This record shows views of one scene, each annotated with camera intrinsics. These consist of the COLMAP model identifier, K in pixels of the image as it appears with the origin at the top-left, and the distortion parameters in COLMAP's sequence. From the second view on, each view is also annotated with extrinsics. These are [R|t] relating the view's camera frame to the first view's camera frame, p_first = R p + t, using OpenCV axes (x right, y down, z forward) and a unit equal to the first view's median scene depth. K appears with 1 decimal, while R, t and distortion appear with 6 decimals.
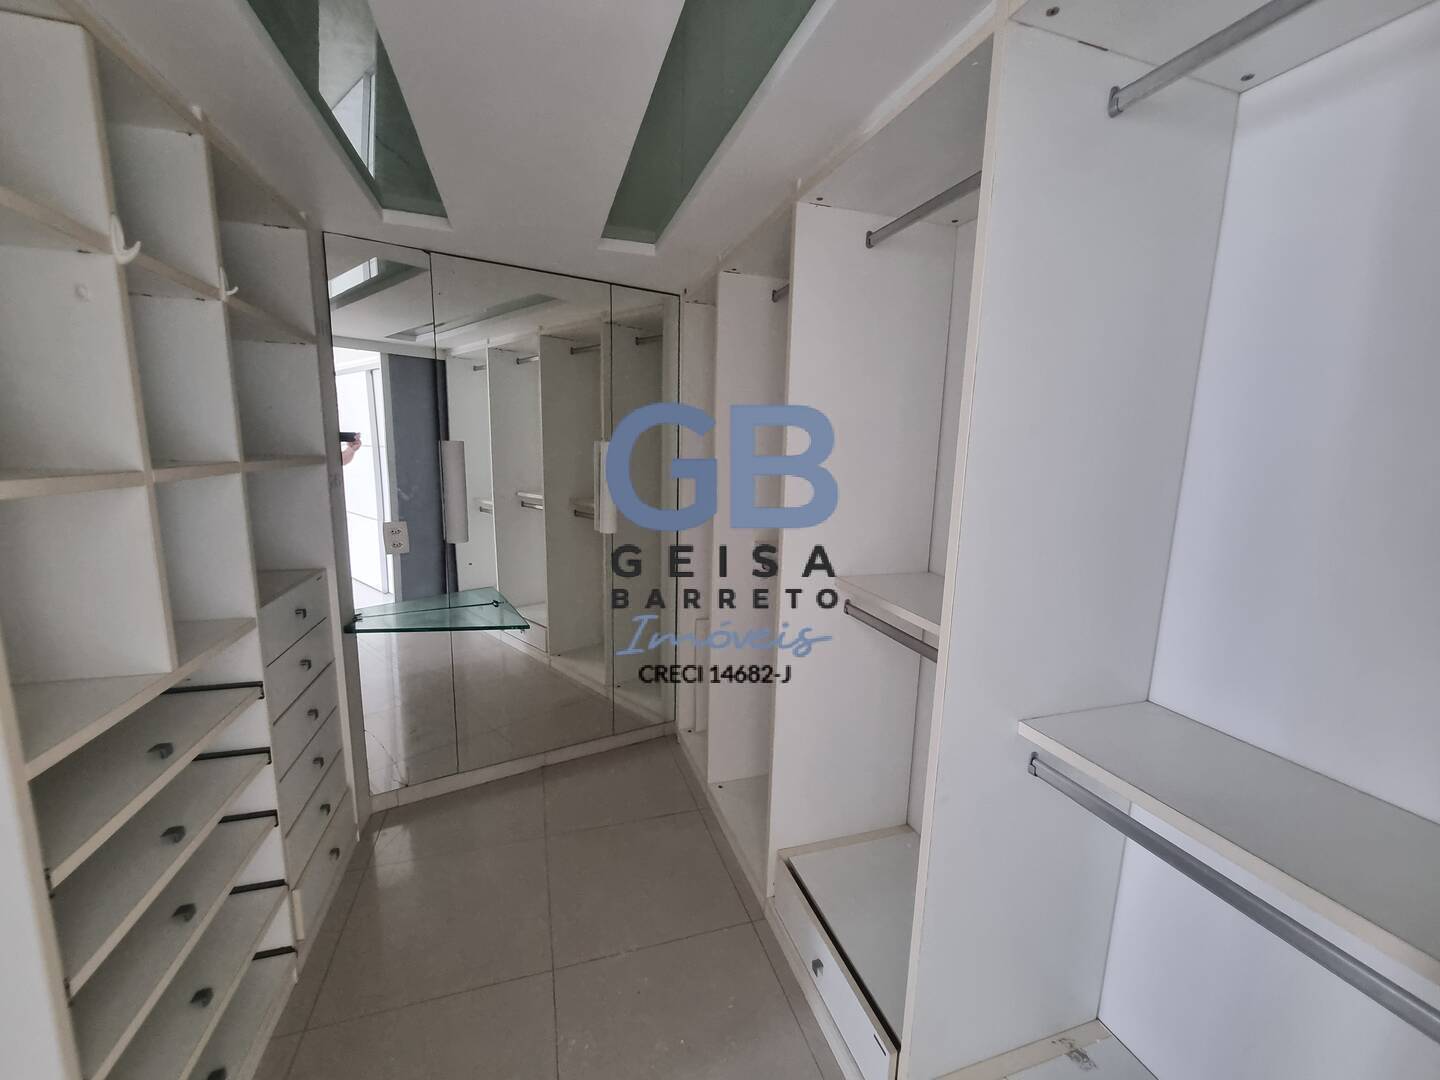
lens RADIAL K [[582.4, 0, 722.1], [0, 582.4, 544.3], [0, 0, 1]] dist [-0.002445, -0.000210]
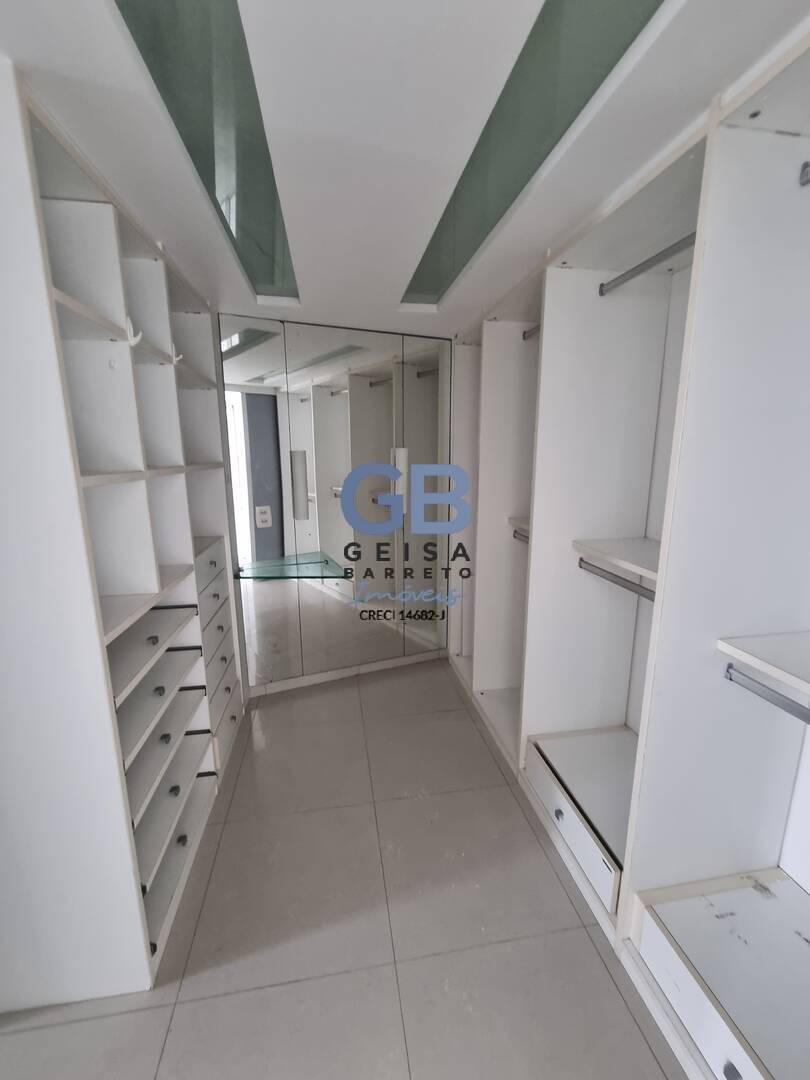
lens RADIAL K [[440.9, 0, 401.1], [0, 440.9, 540.5], [0, 0, 1]] dist [0.001807, -0.002972]
pose [[0.988602, 0.000937, -0.150548, -0.049394], [0.003356, 0.999595, 0.028263, 0.024656], [0.150513, -0.028446, 0.988199, -0.089652]]
